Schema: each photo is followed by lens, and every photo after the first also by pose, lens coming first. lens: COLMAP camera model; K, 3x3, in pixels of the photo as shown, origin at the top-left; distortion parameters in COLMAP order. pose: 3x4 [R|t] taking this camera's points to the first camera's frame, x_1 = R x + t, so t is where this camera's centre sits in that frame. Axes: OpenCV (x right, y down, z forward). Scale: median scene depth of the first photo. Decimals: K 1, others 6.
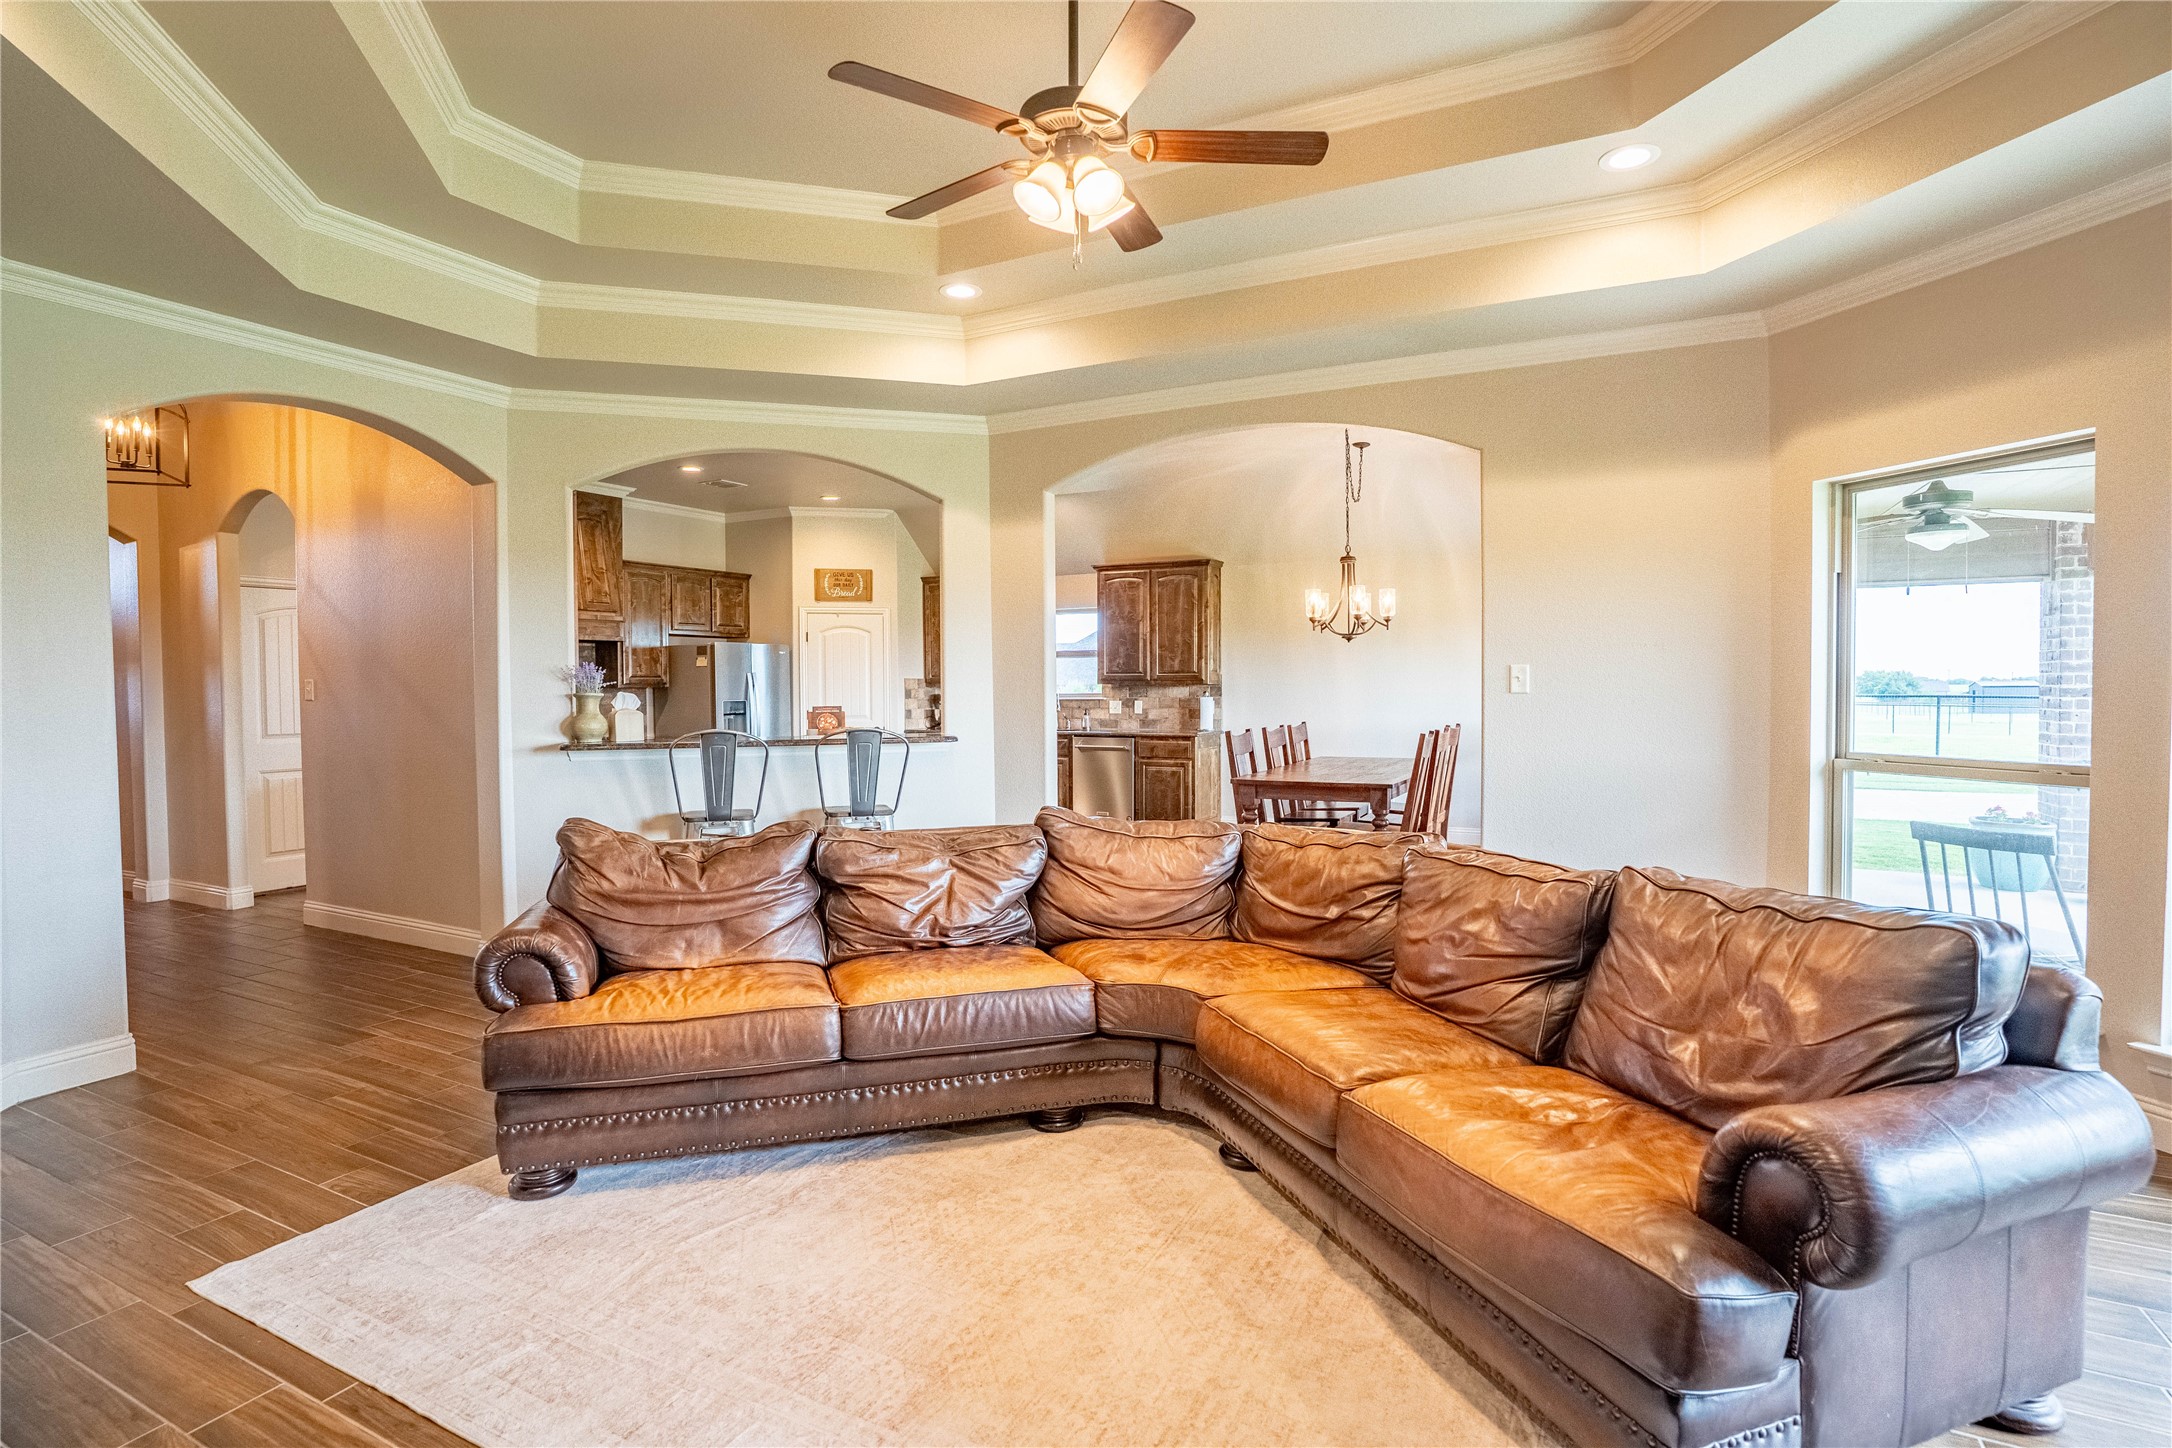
lens RADIAL K [[1077.3, 0, 1134.6], [0, 1077.3, 713.2], [0, 0, 1]] dist [-0.078012, 0.031235]
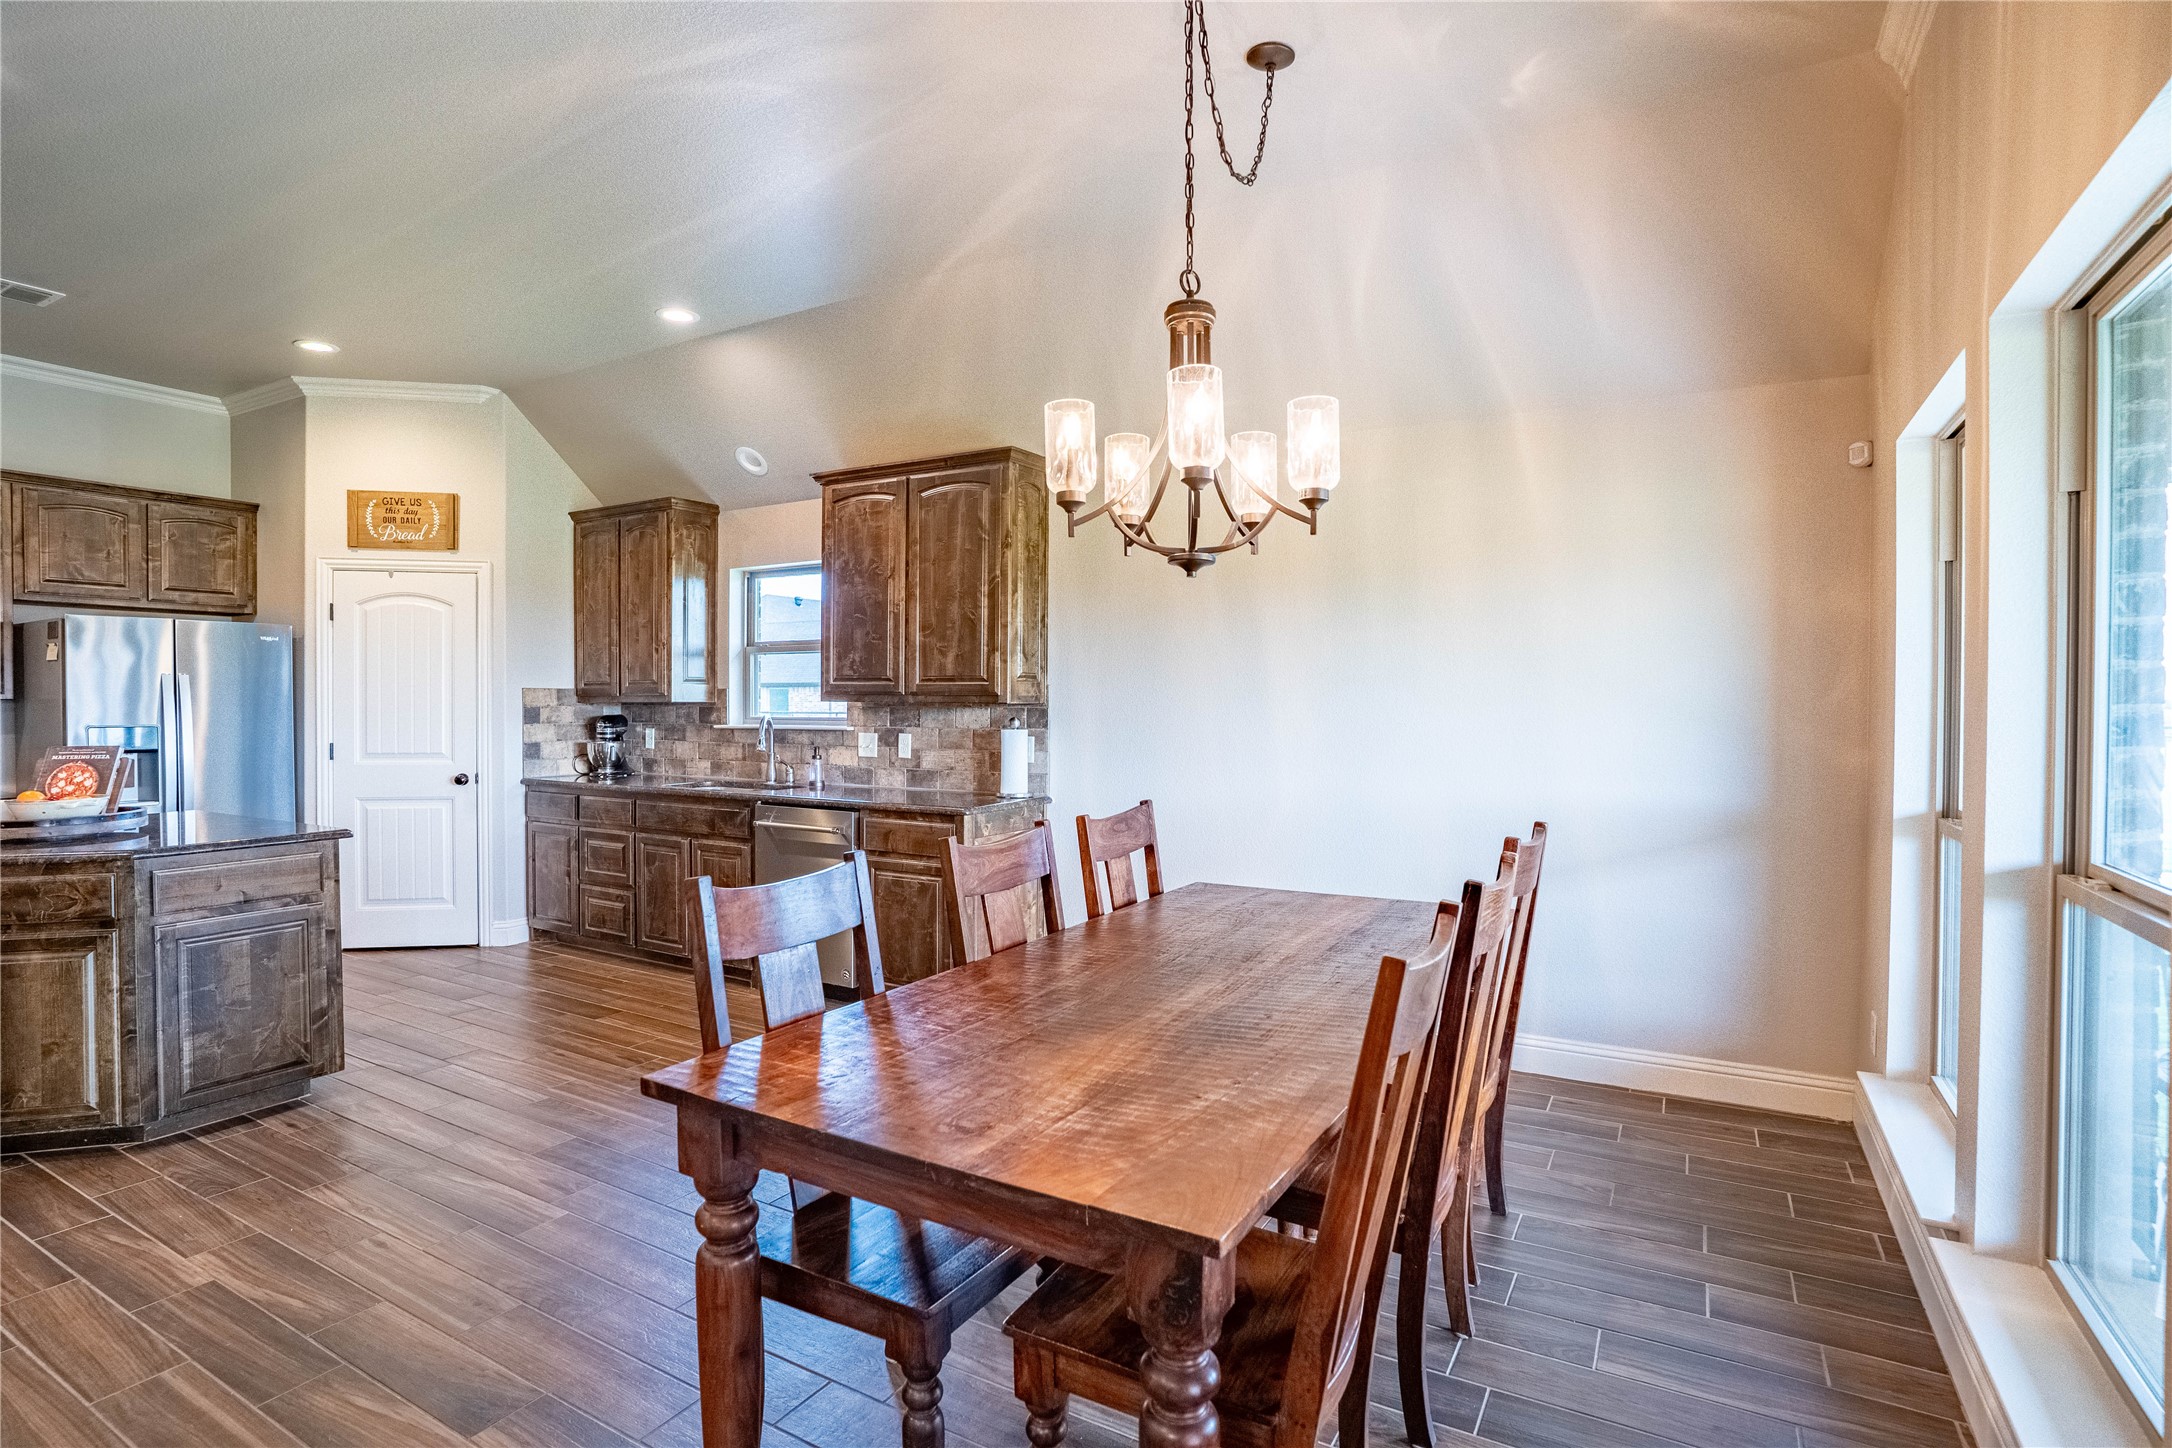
lens RADIAL K [[1077.3, 0, 1115.5], [0, 1077.3, 716.1], [0, 0, 1]] dist [-0.078012, 0.031235]
pose [[0.997677, 0.010472, -0.067309, 0.146128], [-0.011176, 0.999887, -0.010098, -0.016531], [0.067195, 0.010826, 0.997681, 0.503266]]
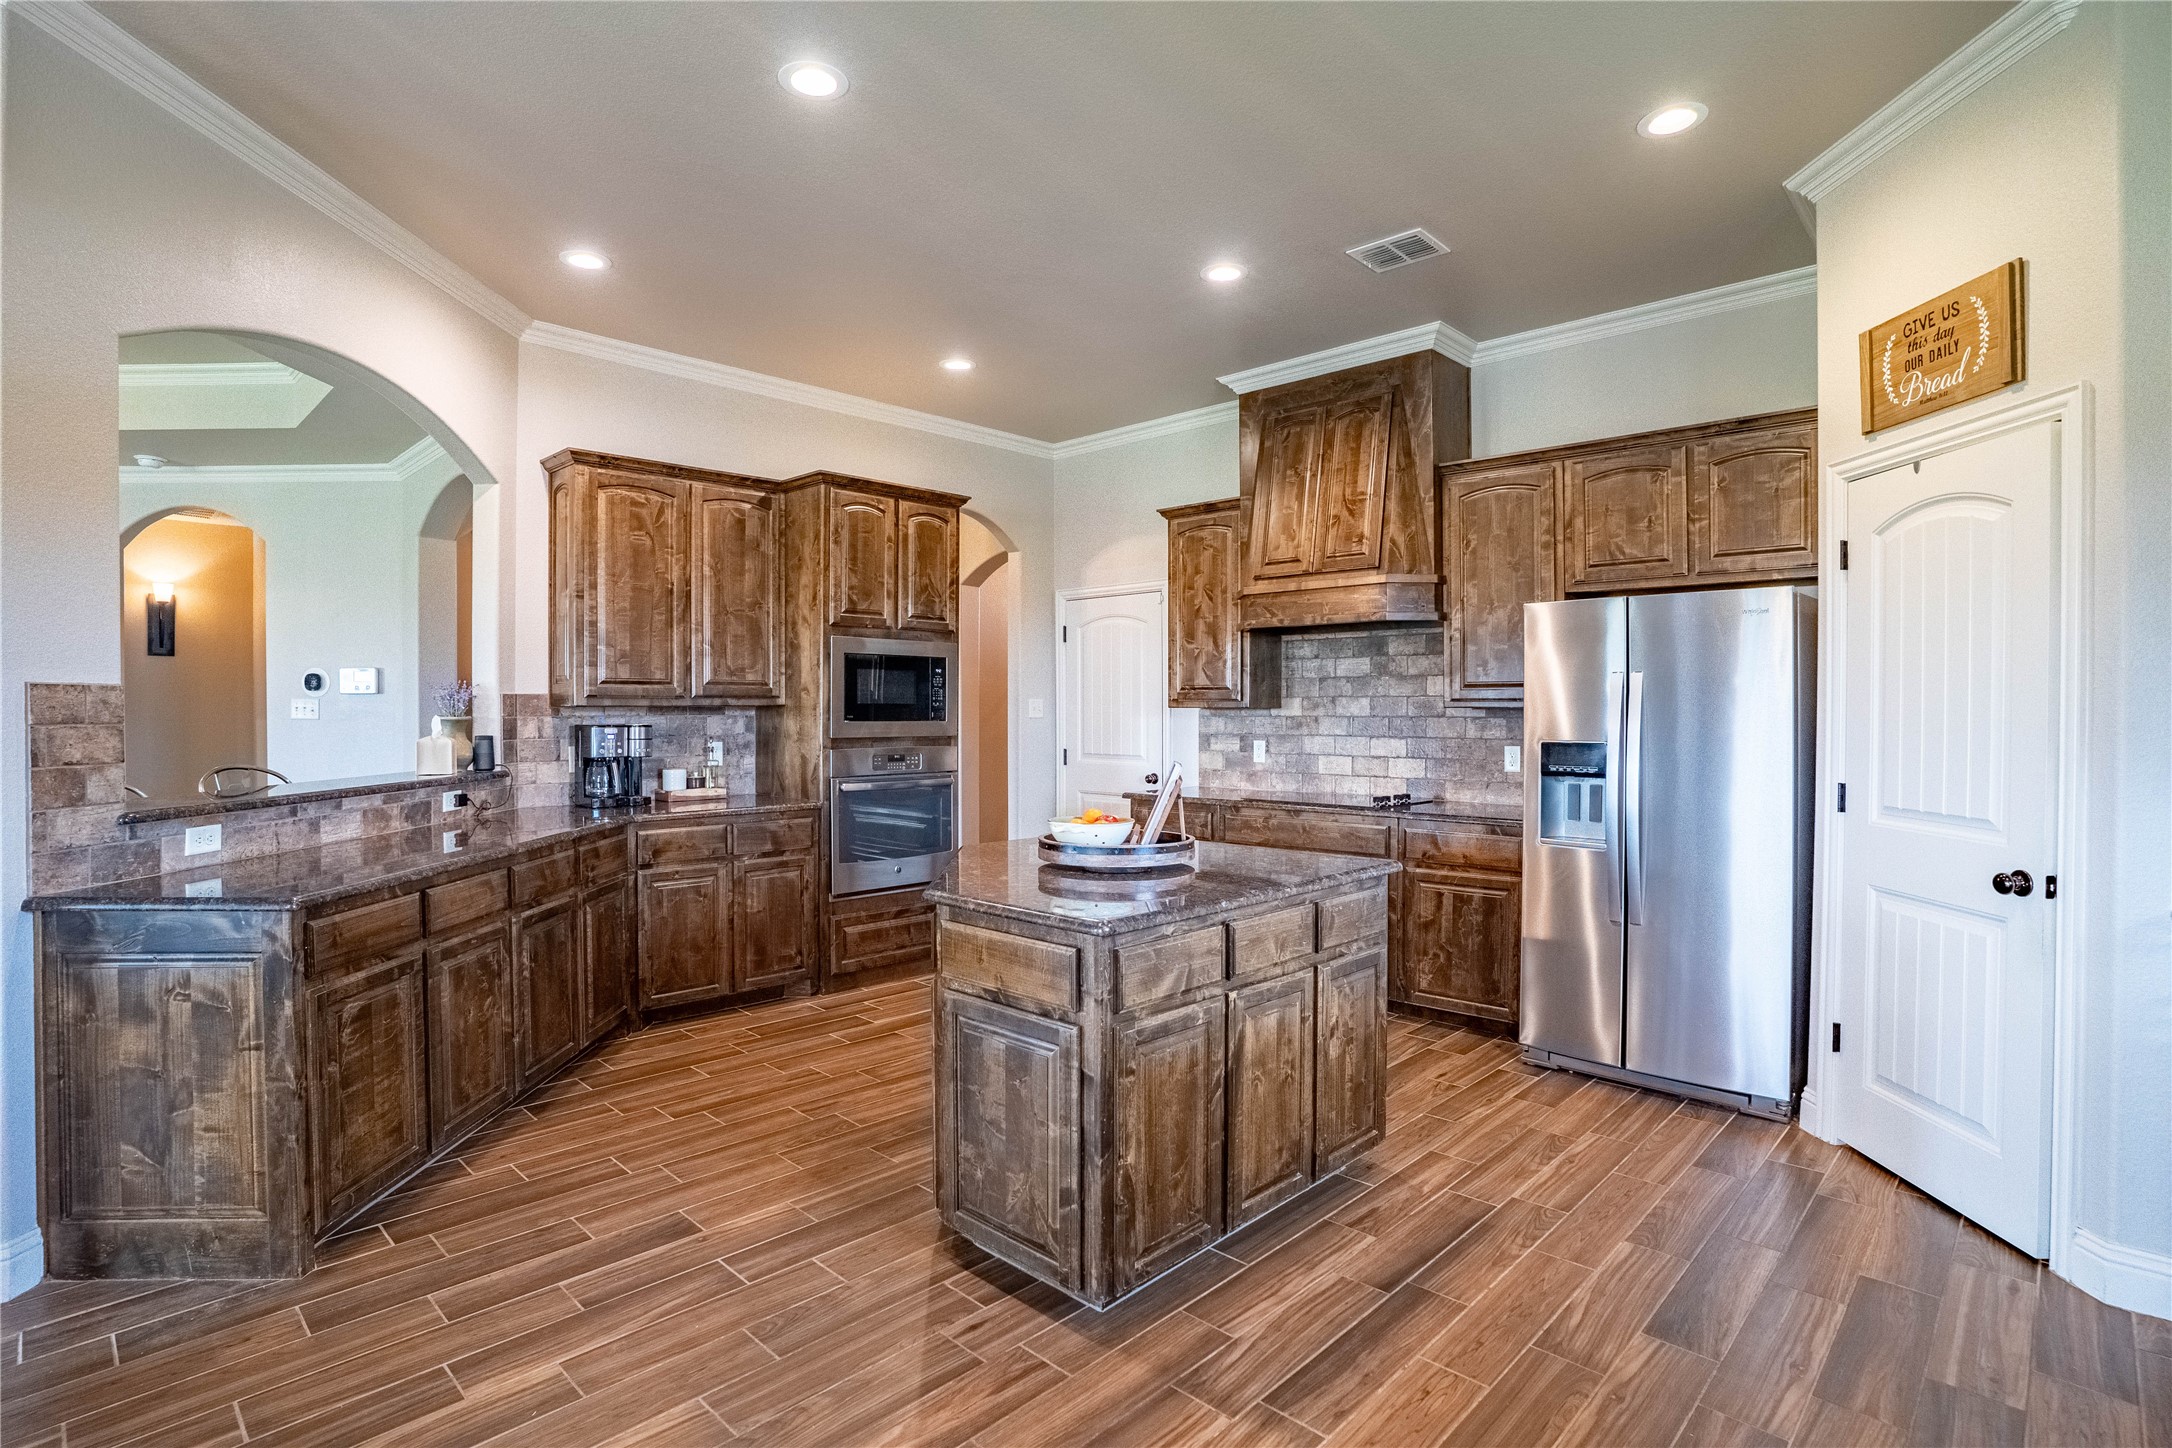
lens RADIAL K [[1077.3, 0, 1074.3], [0, 1077.3, 723.9], [0, 0, 1]] dist [-0.078012, 0.031235]
pose [[-0.322870, 0.023649, -0.946148, 0.069277], [-0.021806, 0.999237, 0.032418, -0.026699], [0.946192, 0.031099, -0.322108, 0.916991]]
